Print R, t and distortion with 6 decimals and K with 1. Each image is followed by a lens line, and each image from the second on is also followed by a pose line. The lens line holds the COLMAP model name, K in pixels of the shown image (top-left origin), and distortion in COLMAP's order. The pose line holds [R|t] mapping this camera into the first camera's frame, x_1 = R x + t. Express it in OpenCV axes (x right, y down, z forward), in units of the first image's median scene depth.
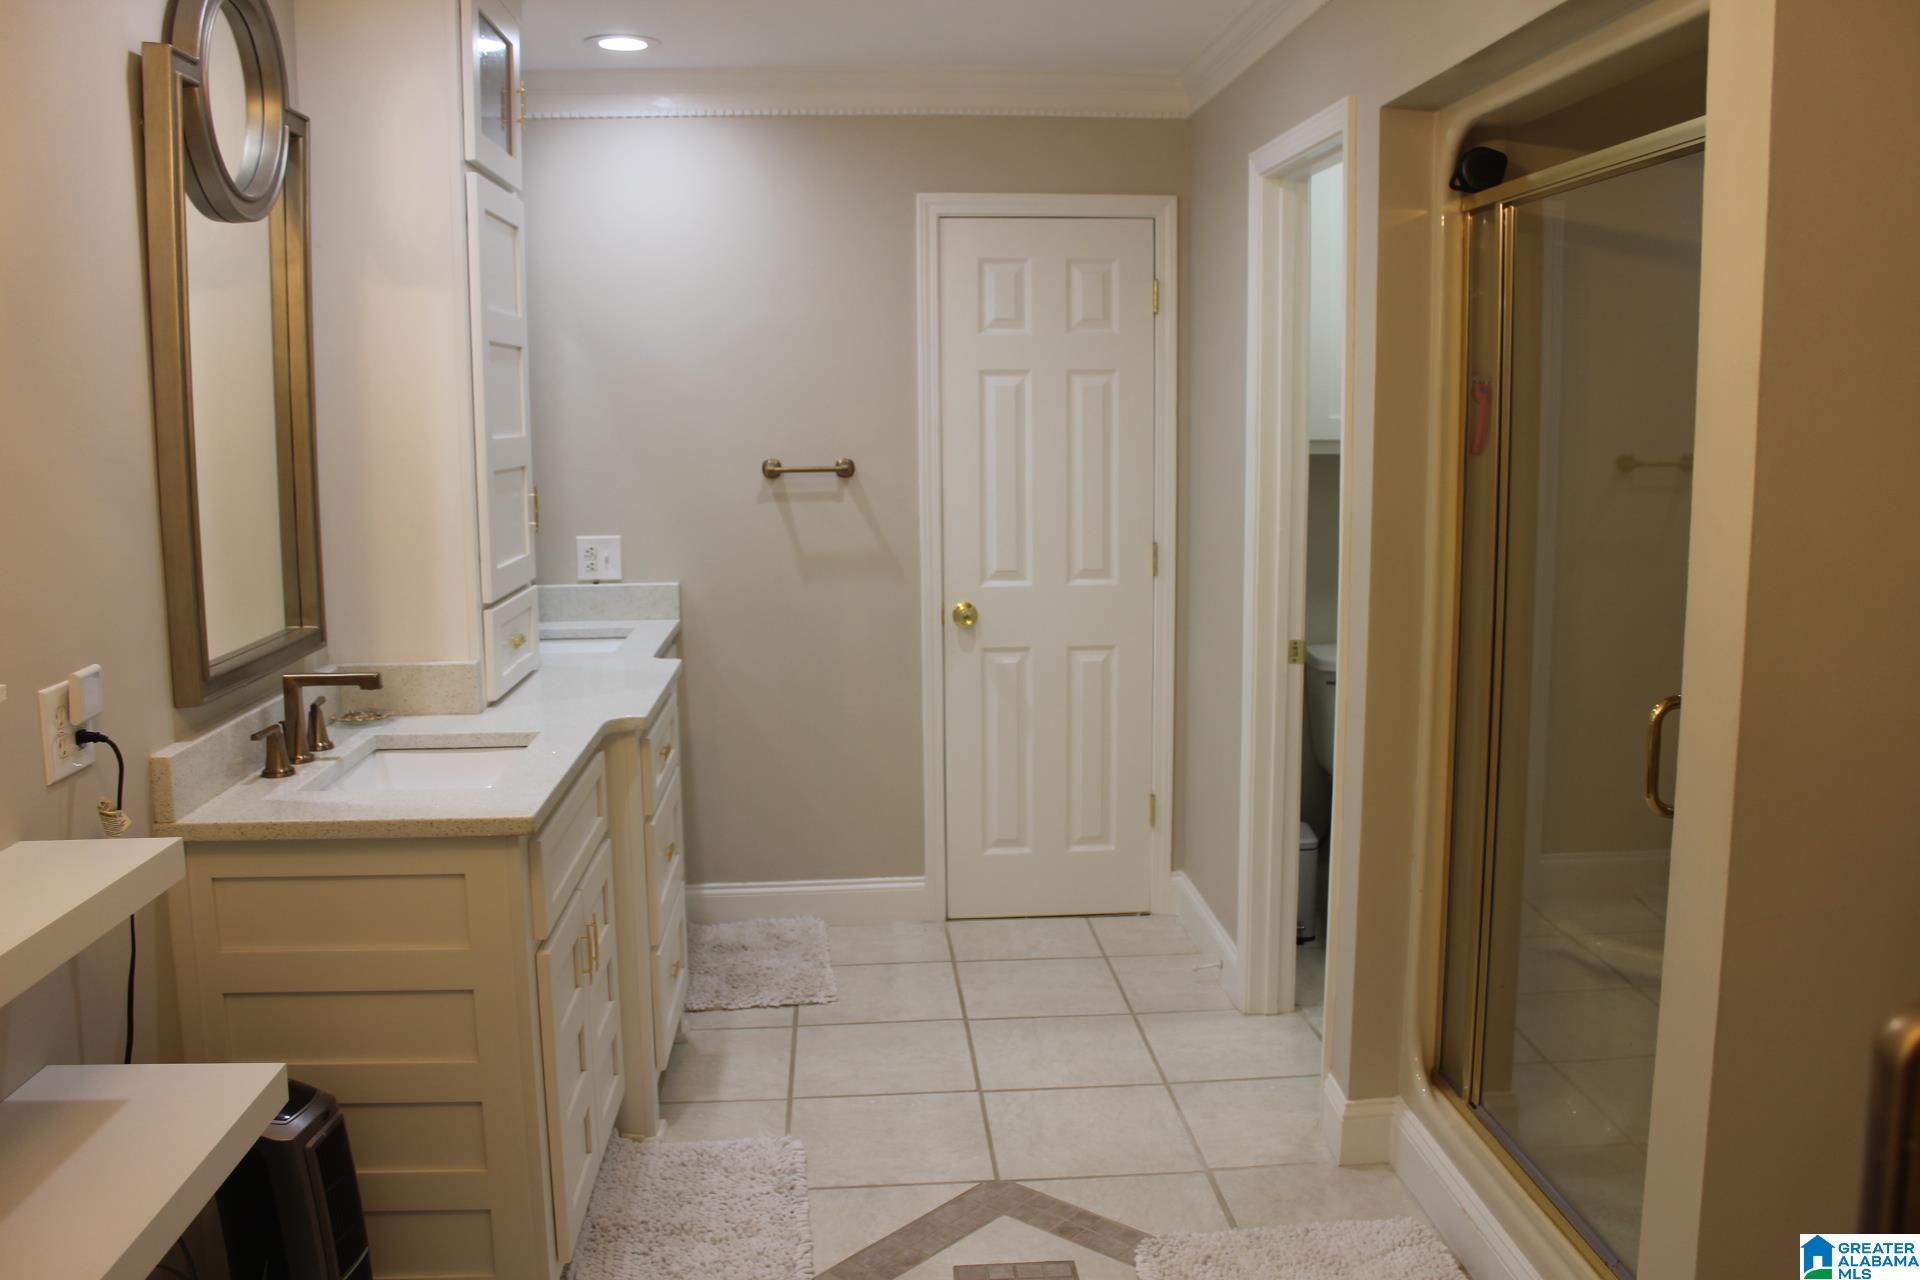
lens RADIAL K [[1588.8, 0, 960.0], [0, 1588.8, 640.0], [0, 0, 1]] dist [-0.148455, 0.120543]
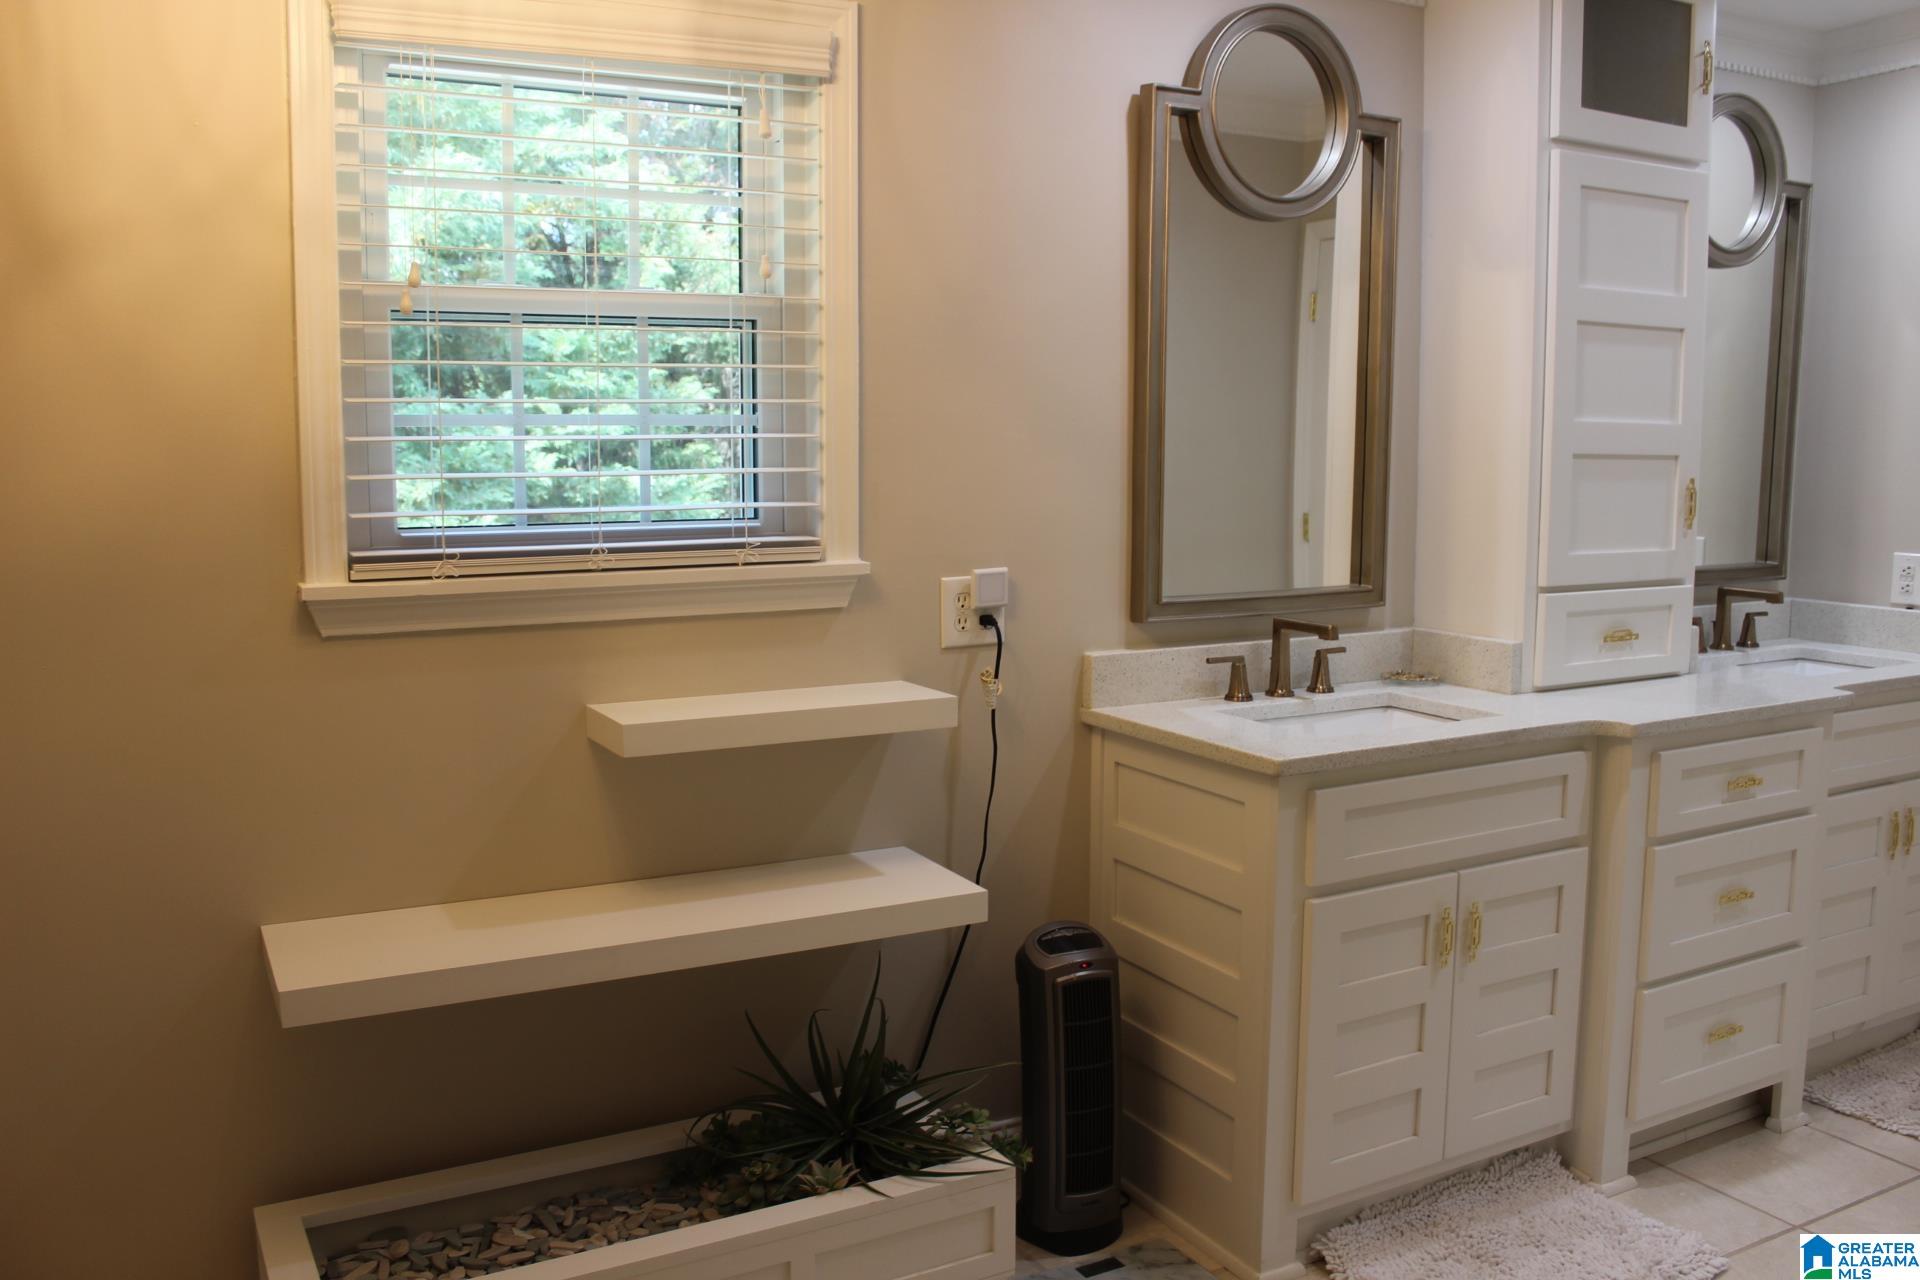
lens RADIAL K [[1588.8, 0, 960.0], [0, 1588.8, 640.0], [0, 0, 1]] dist [-0.148455, 0.120543]
pose [[0.414599, 0.122566, -0.901712, 0.454066], [-0.137736, 0.987924, 0.070954, -0.009903], [0.899520, 0.094781, 0.426474, 0.268838]]
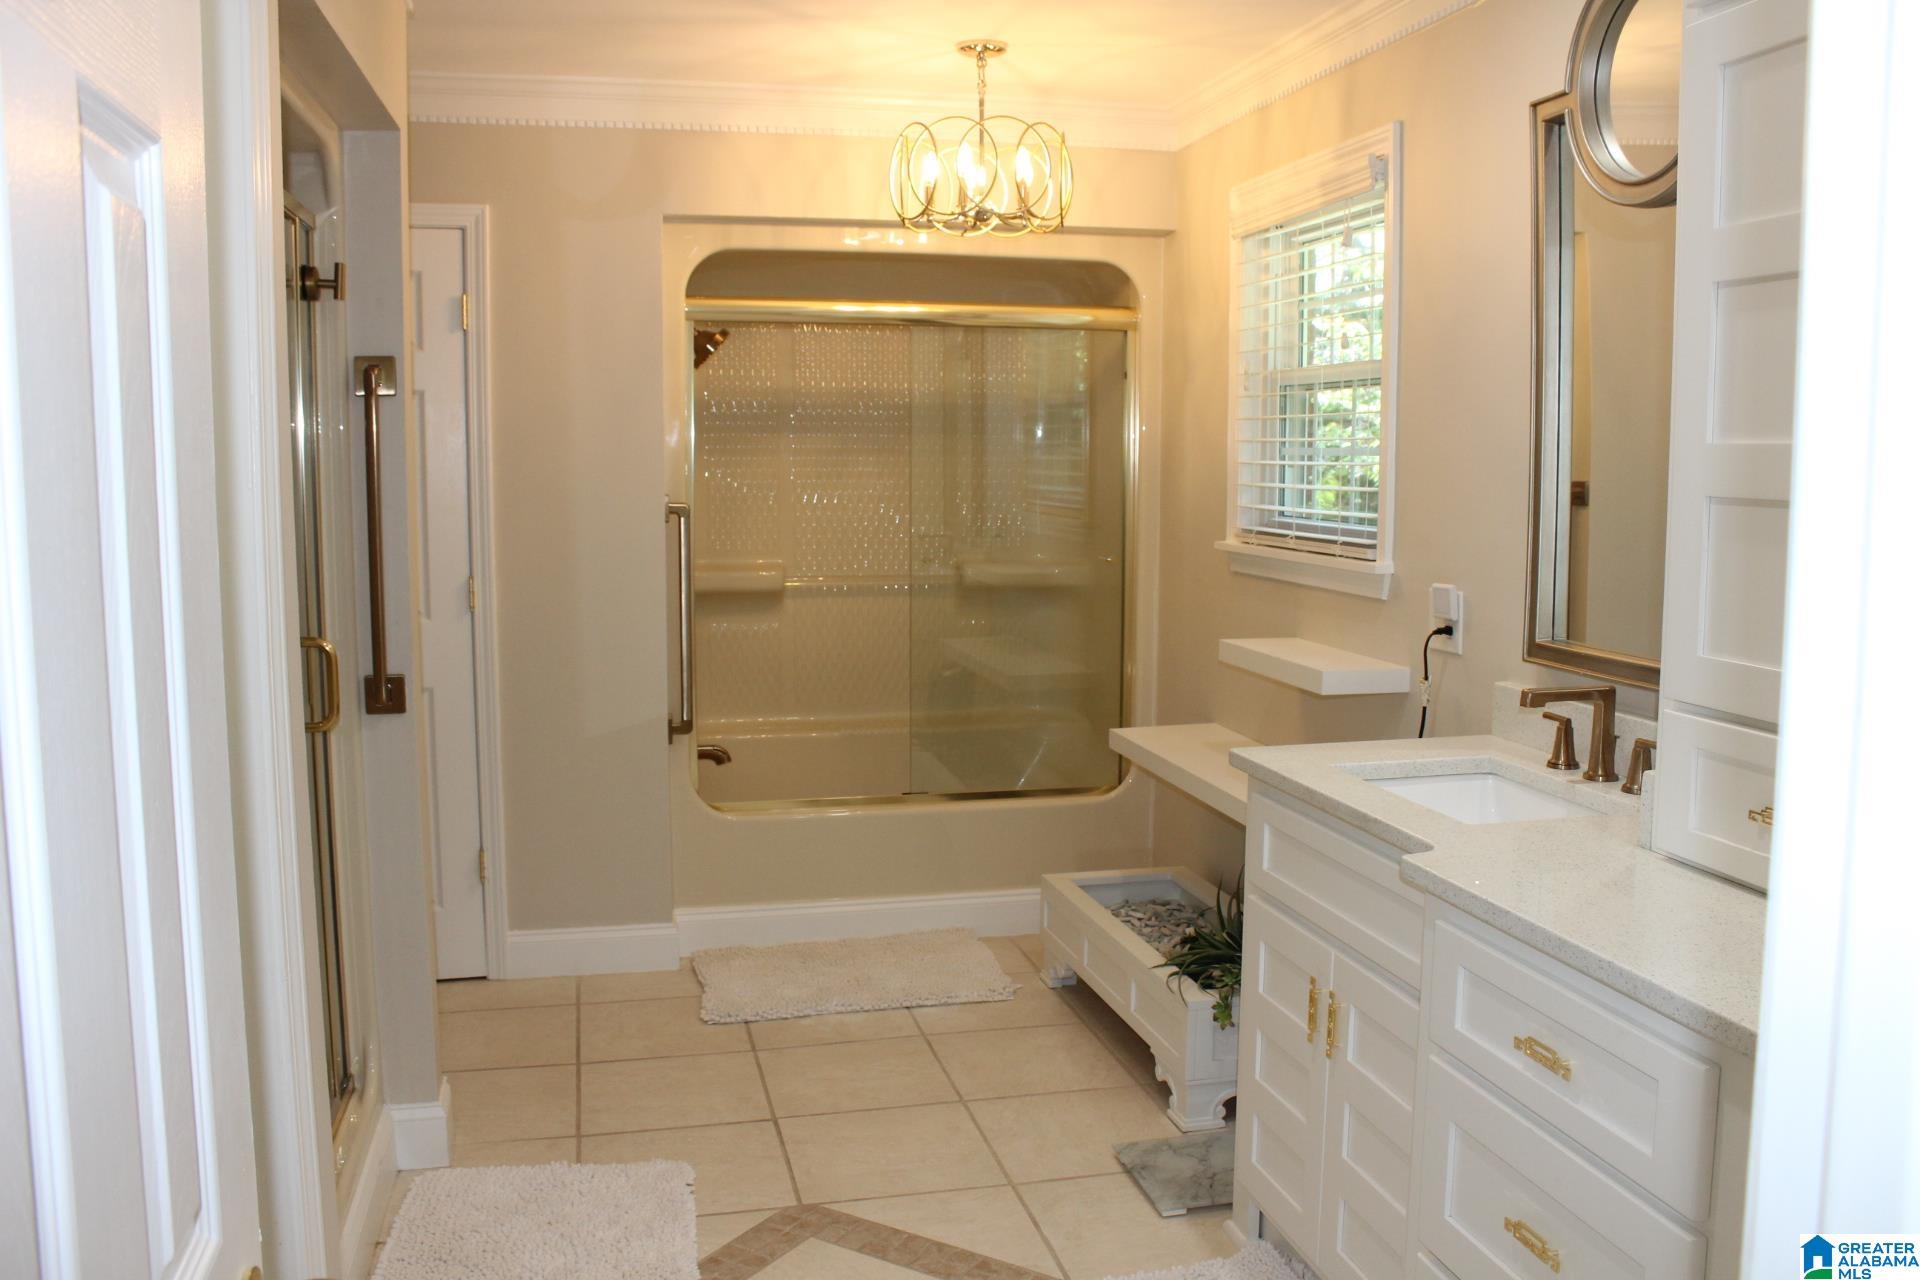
lens RADIAL K [[1588.8, 0, 960.0], [0, 1588.8, 640.0], [0, 0, 1]] dist [-0.148455, 0.120543]
pose [[-0.986870, 0.019685, -0.160313, 0.120475], [-0.023117, 0.965112, 0.260815, -0.200536], [0.159854, 0.261097, -0.951985, 1.534024]]
